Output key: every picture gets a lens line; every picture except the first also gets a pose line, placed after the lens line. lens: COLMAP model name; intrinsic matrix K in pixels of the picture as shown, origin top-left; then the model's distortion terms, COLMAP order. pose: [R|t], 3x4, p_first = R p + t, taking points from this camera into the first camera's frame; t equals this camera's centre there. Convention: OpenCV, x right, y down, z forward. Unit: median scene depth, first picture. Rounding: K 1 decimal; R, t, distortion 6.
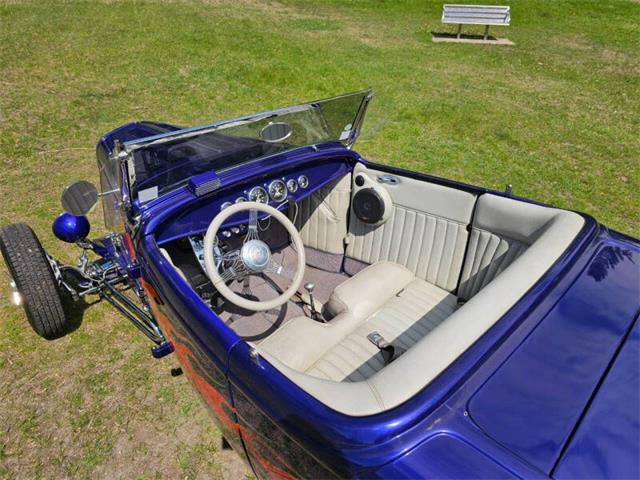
lens RADIAL K [[429.4, 0, 334.1], [0, 429.4, 242.6], [0, 0, 1]] dist [0.023985, -0.036097]
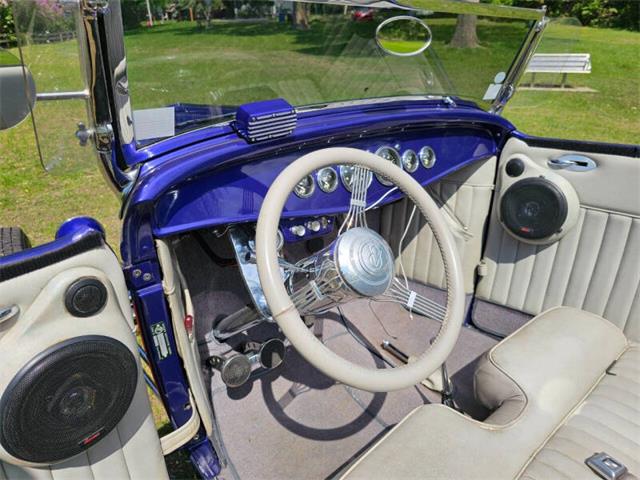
lens RADIAL K [[429.4, 0, 314.6], [0, 429.4, 234.3], [0, 0, 1]] dist [0.023985, -0.036097]
pose [[0.986802, 0.027201, -0.159630, -0.117359], [-0.051850, 0.986966, -0.152345, 0.053235], [0.153406, 0.158611, 0.975351, 0.393814]]
